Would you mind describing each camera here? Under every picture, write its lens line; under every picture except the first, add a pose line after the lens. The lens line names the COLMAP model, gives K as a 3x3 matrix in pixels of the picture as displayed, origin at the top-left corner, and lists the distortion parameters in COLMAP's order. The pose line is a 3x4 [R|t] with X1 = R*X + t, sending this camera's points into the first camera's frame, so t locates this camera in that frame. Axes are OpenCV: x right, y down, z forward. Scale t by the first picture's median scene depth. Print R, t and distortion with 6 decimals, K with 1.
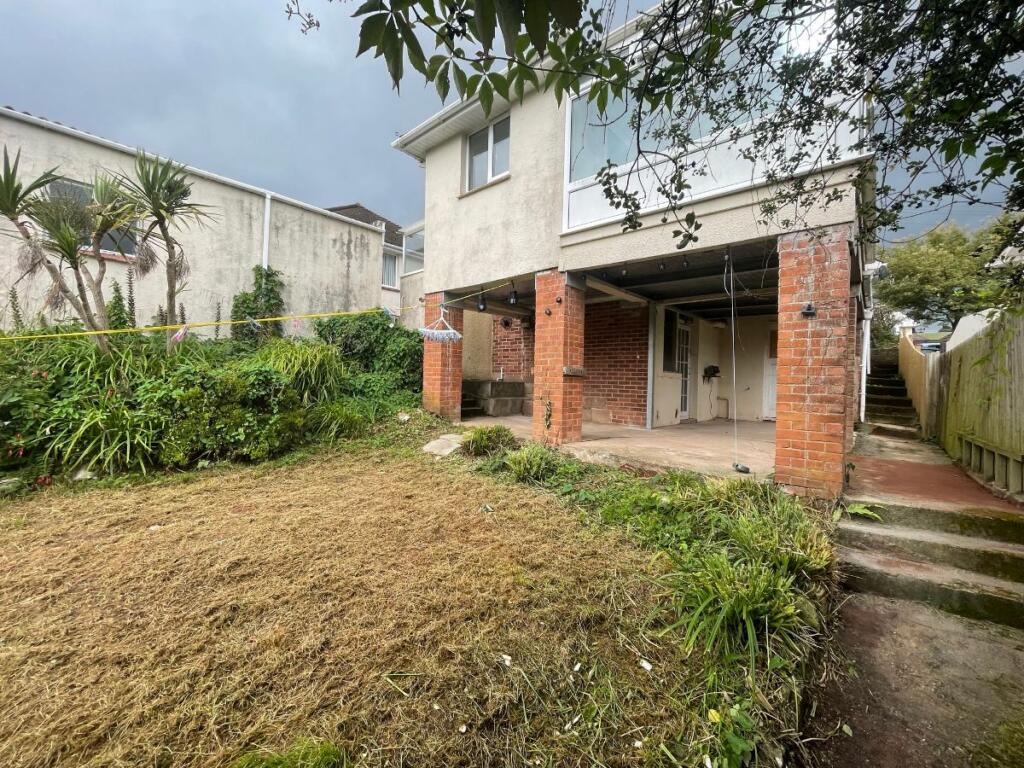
lens RADIAL K [[413.1, 0, 510.8], [0, 413.1, 381.4], [0, 0, 1]] dist [0.000492, 0.000061]
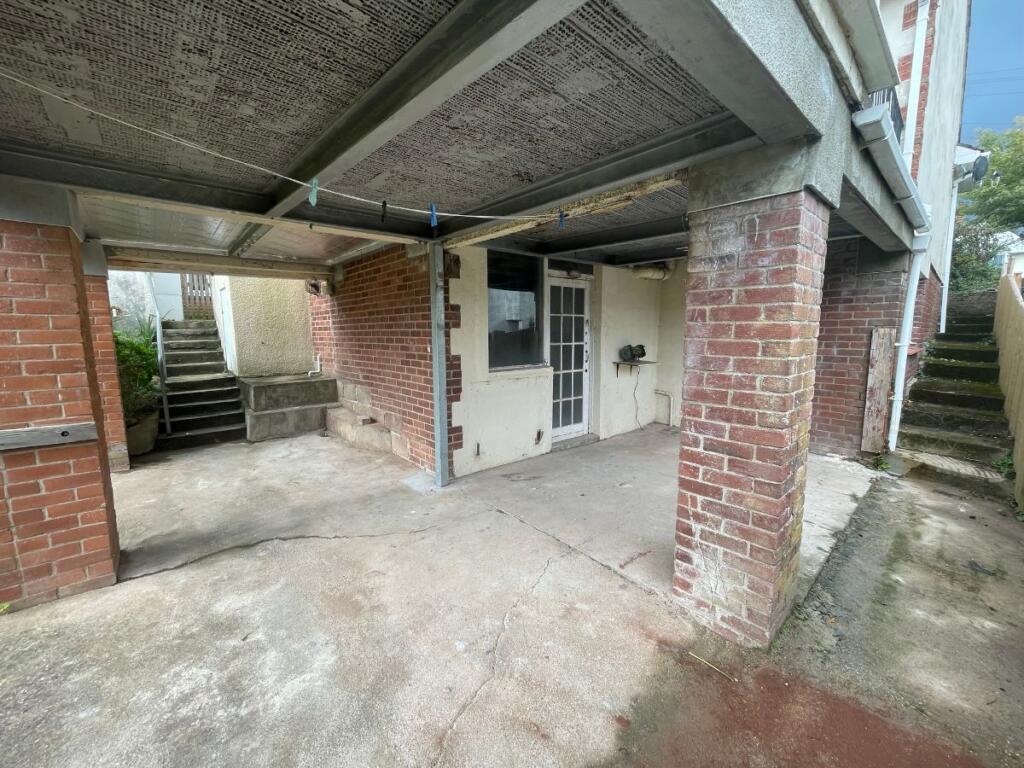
lens RADIAL K [[413.1, 0, 510.8], [0, 413.1, 381.1], [0, 0, 1]] dist [0.000492, 0.000061]
pose [[0.992680, -0.018210, -0.119392, 0.420101], [0.032631, 0.992241, 0.119975, -0.069656], [0.116281, -0.122992, 0.985572, 0.419971]]
